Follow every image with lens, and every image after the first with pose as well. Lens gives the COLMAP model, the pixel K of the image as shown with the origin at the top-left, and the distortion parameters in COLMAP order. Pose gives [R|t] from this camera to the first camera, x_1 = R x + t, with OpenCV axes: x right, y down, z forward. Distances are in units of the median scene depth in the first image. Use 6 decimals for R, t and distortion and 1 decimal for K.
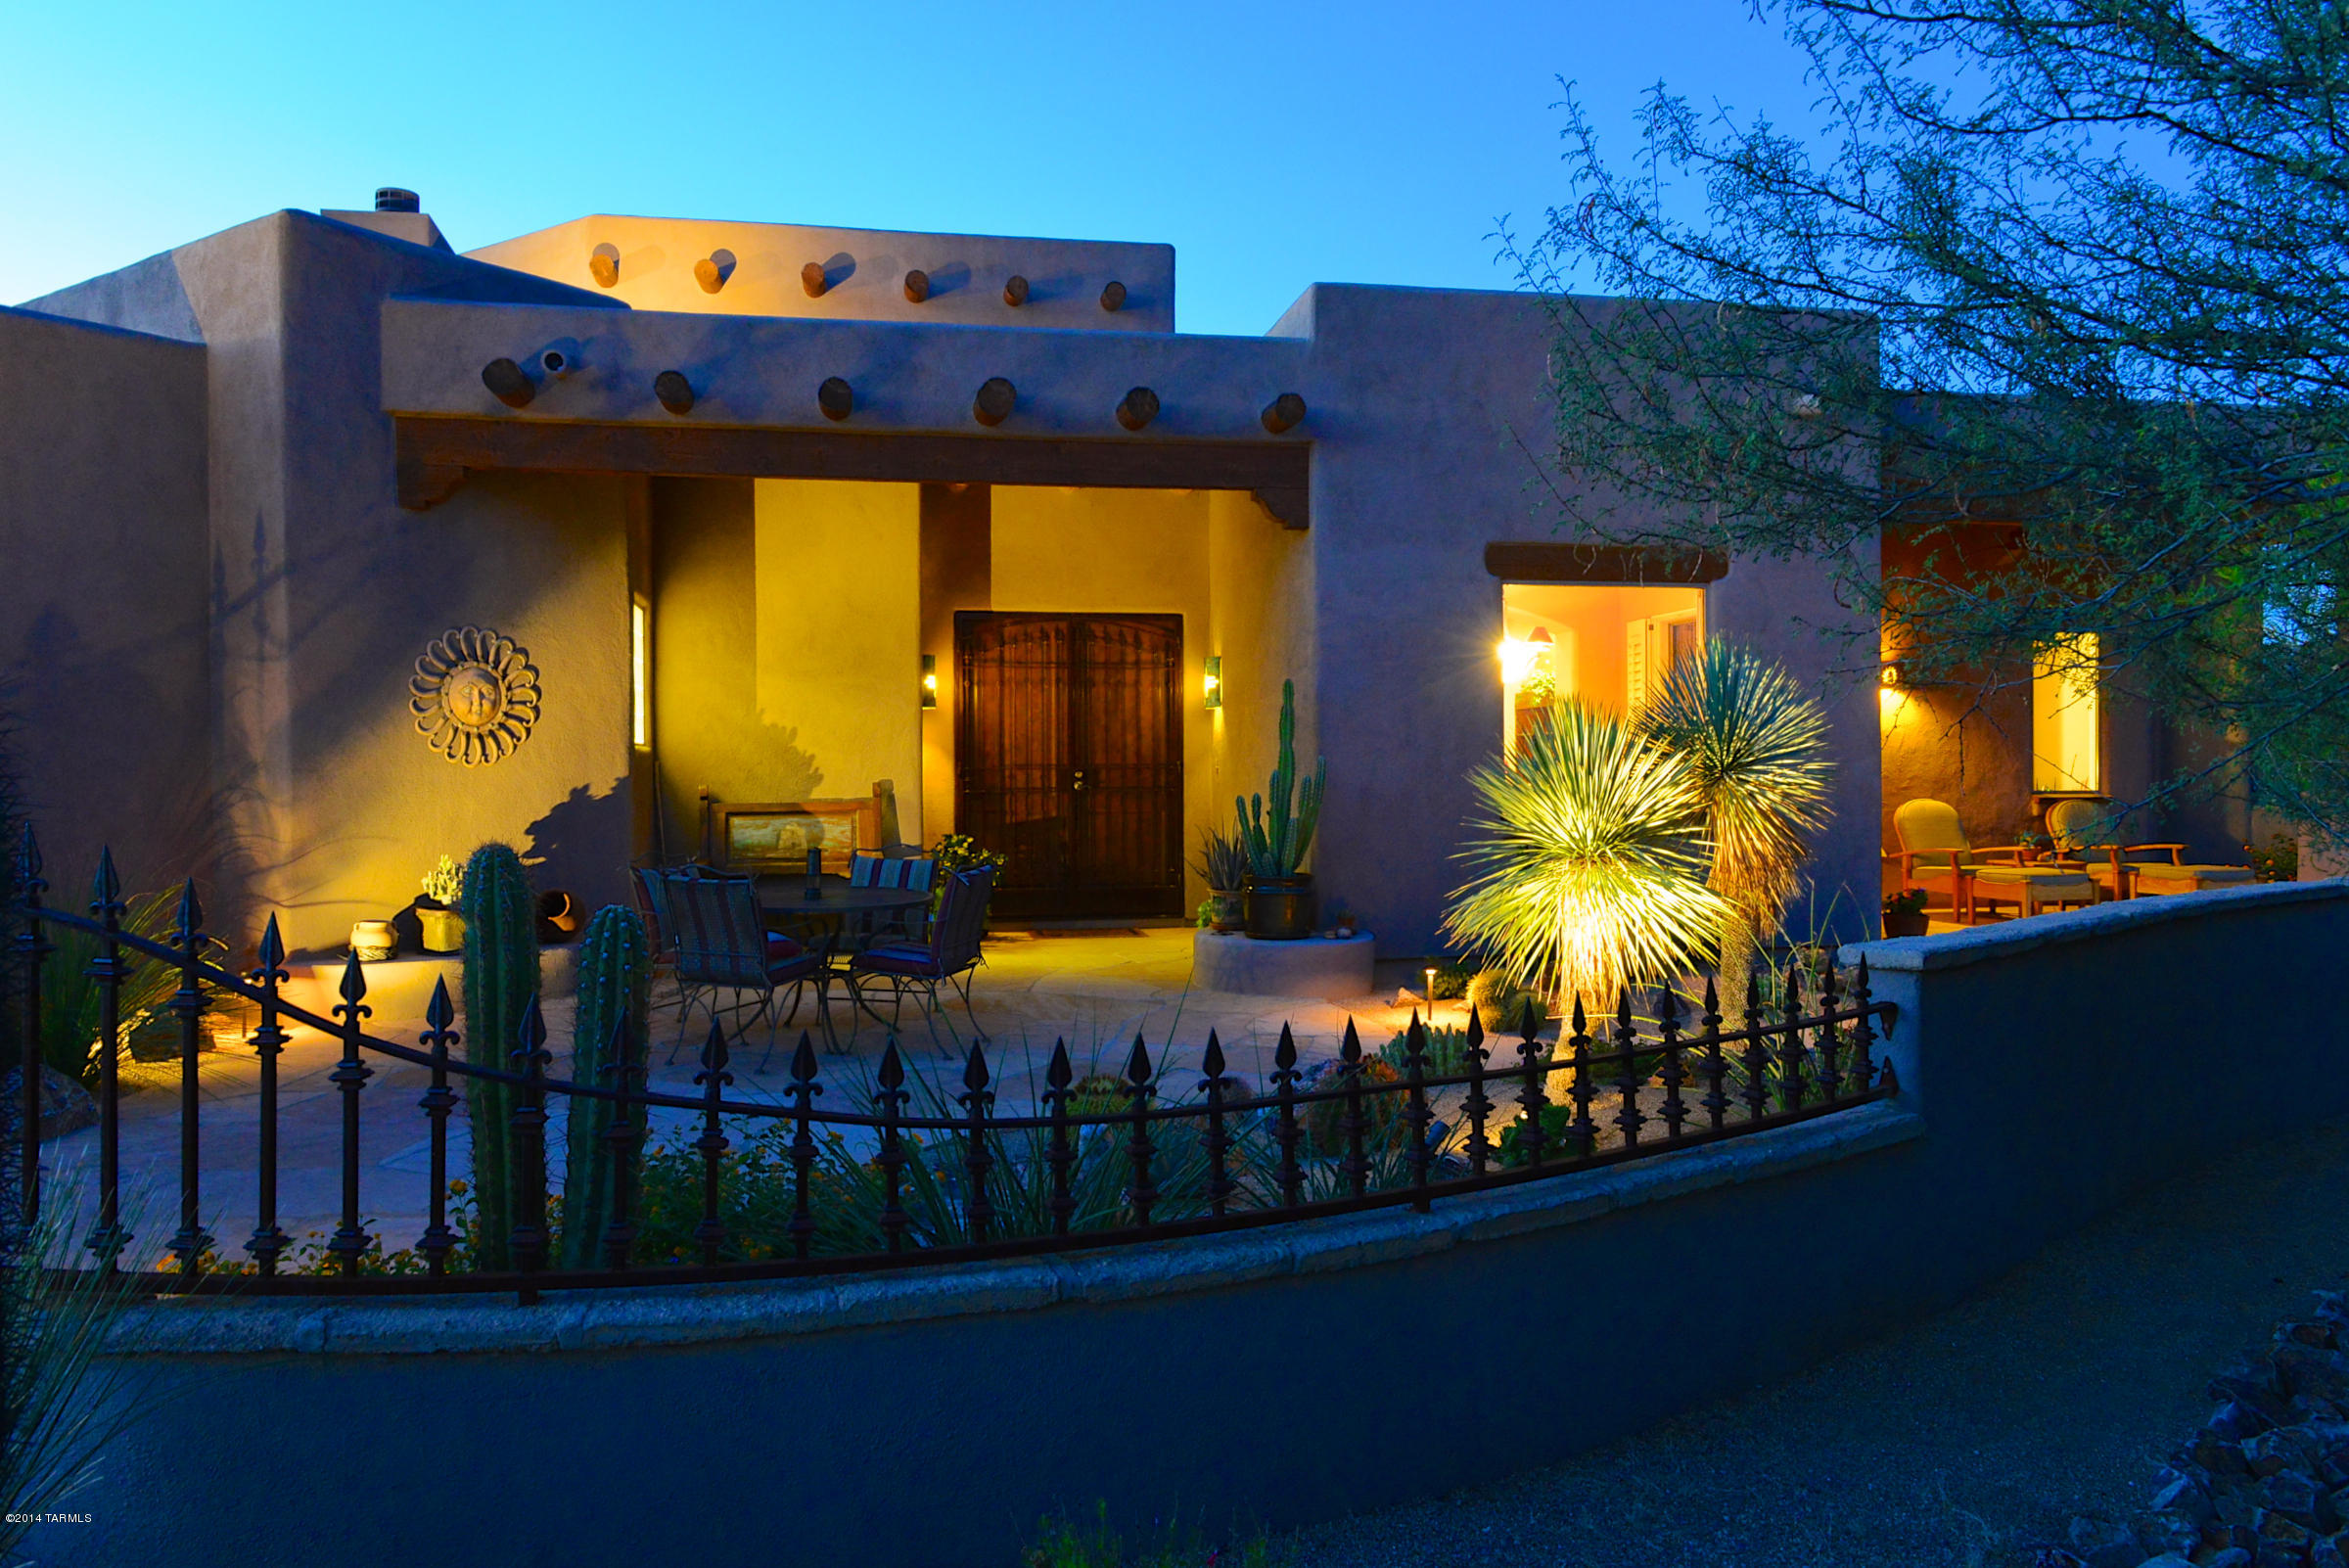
lens RADIAL K [[1621.3, 0, 1174.5], [0, 1621.3, 784.0], [0, 0, 1]] dist [-0.001004, -0.002599]
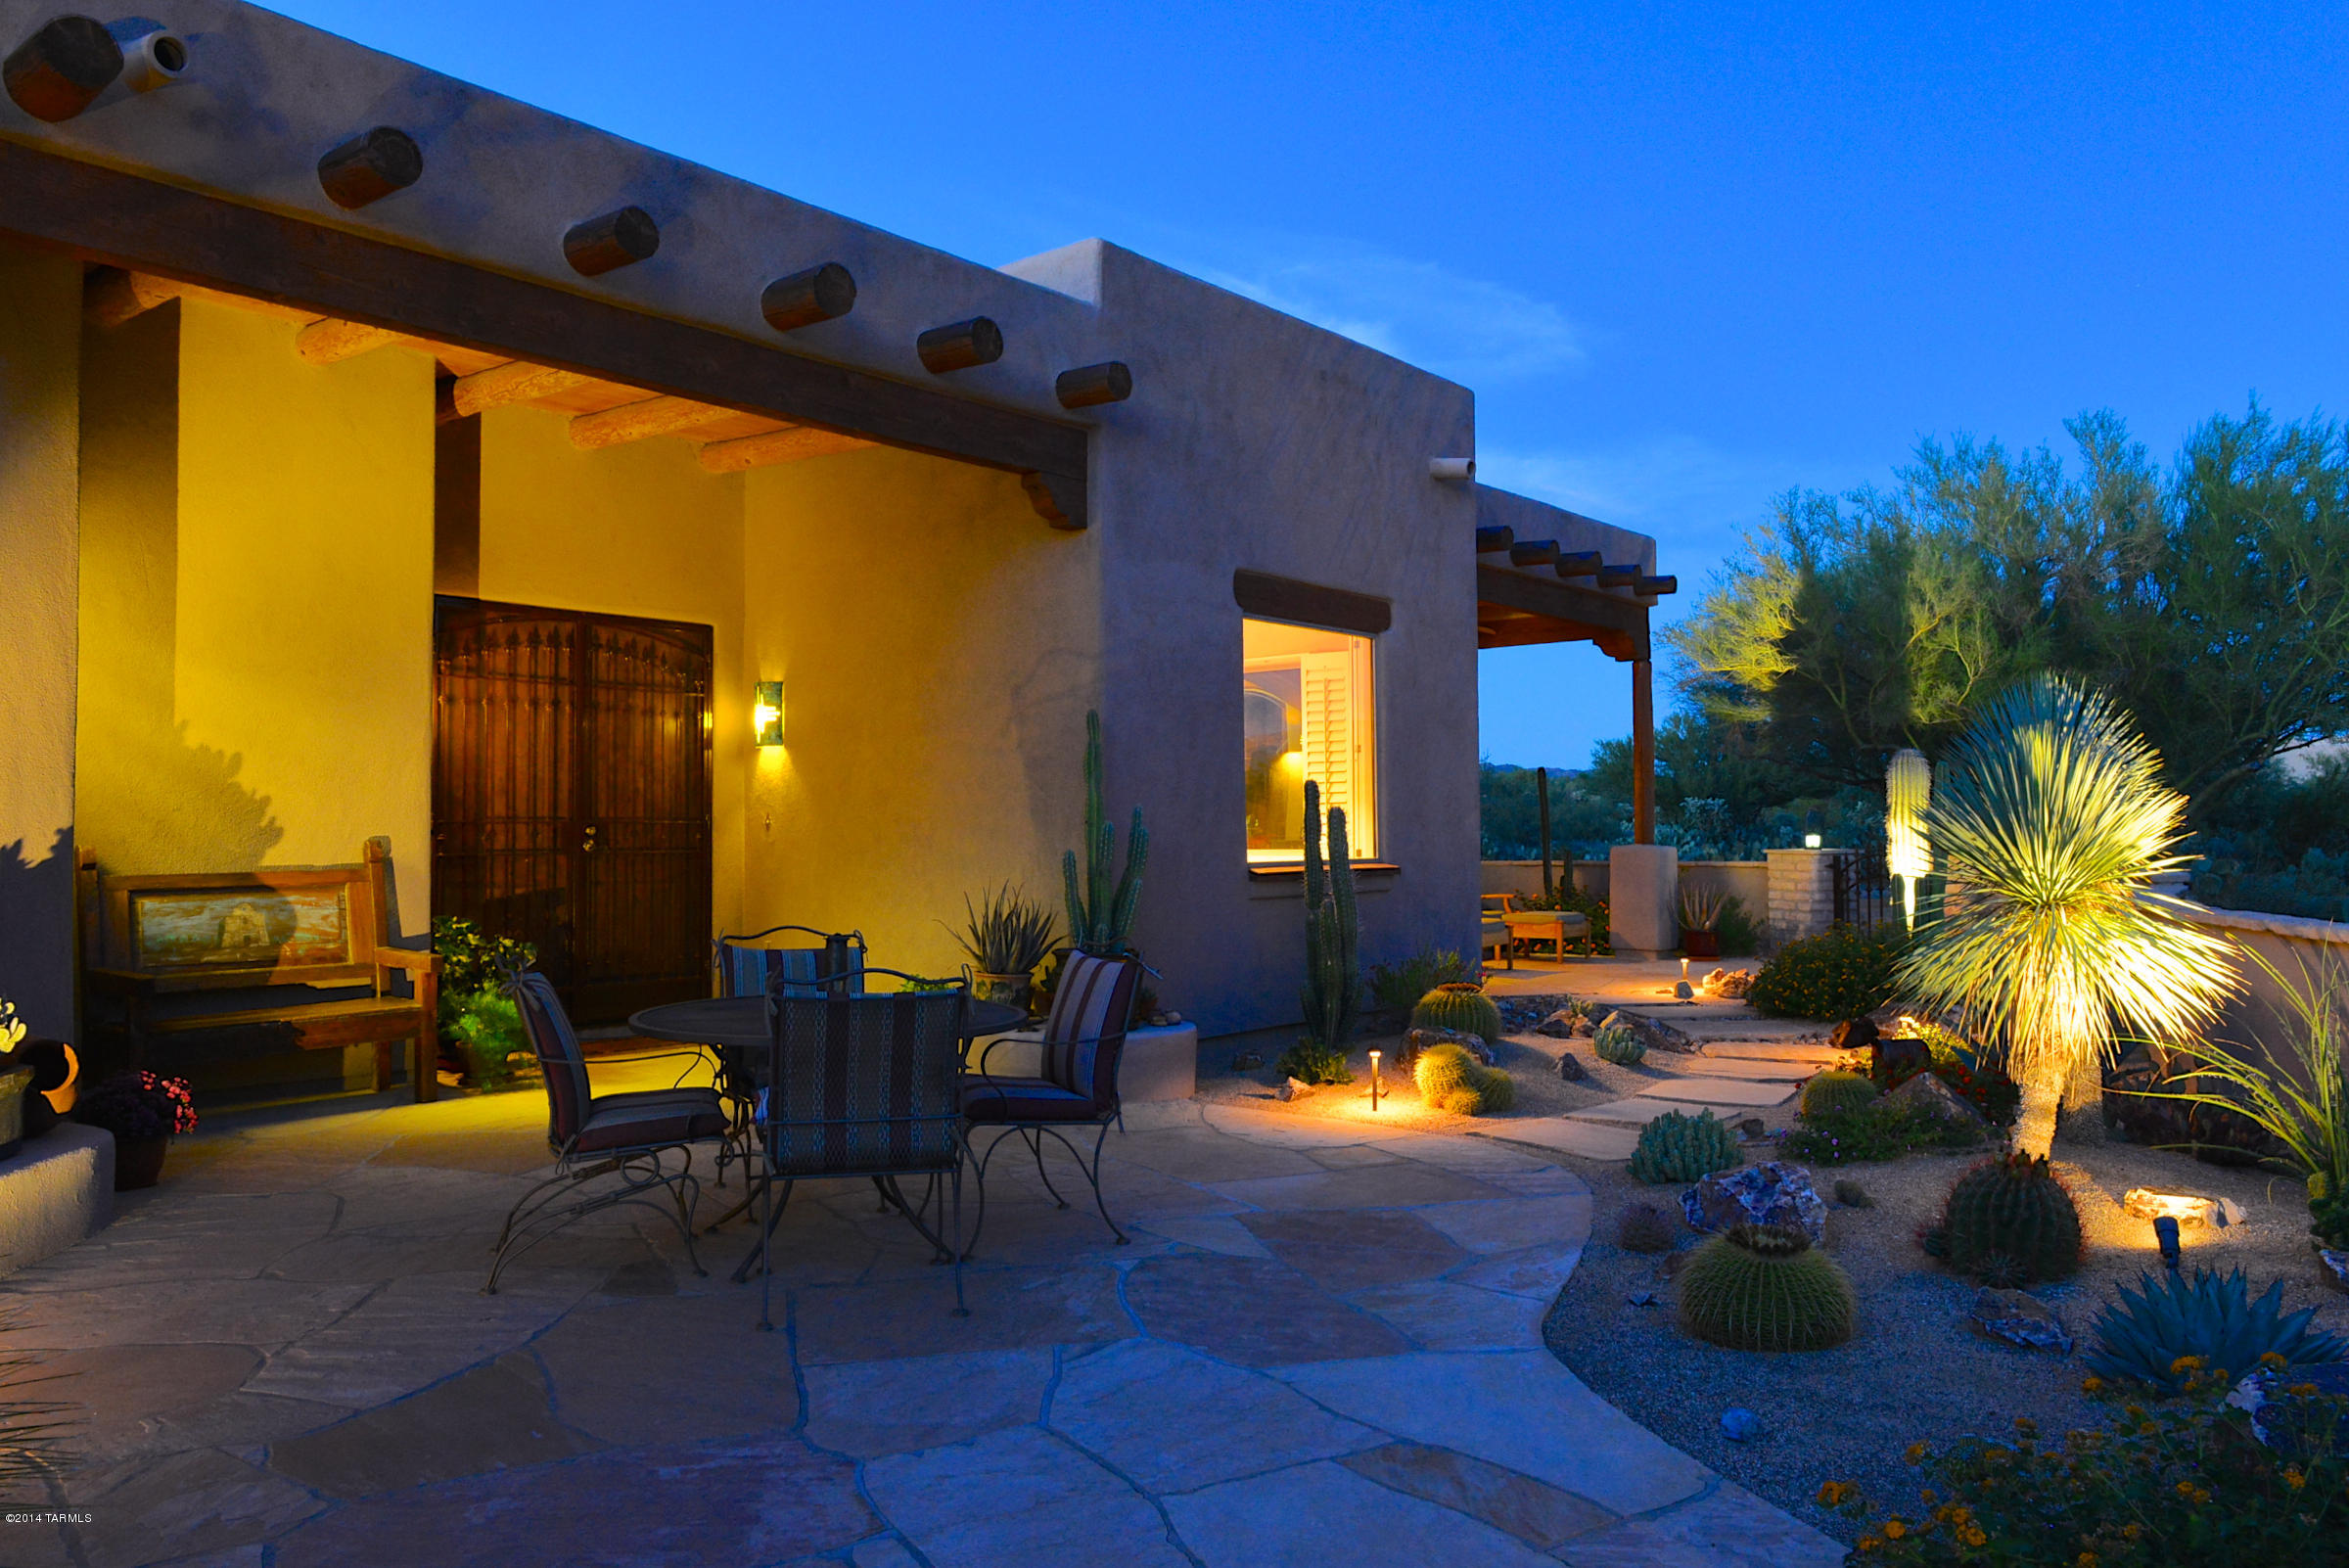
lens RADIAL K [[1621.3, 0, 1174.5], [0, 1621.3, 784.0], [0, 0, 1]] dist [-0.001004, -0.002599]
pose [[0.785544, 0.020102, 0.618479, -0.339582], [0.007084, 0.999115, -0.041471, 0.005833], [-0.618765, 0.036959, 0.784706, 0.285607]]
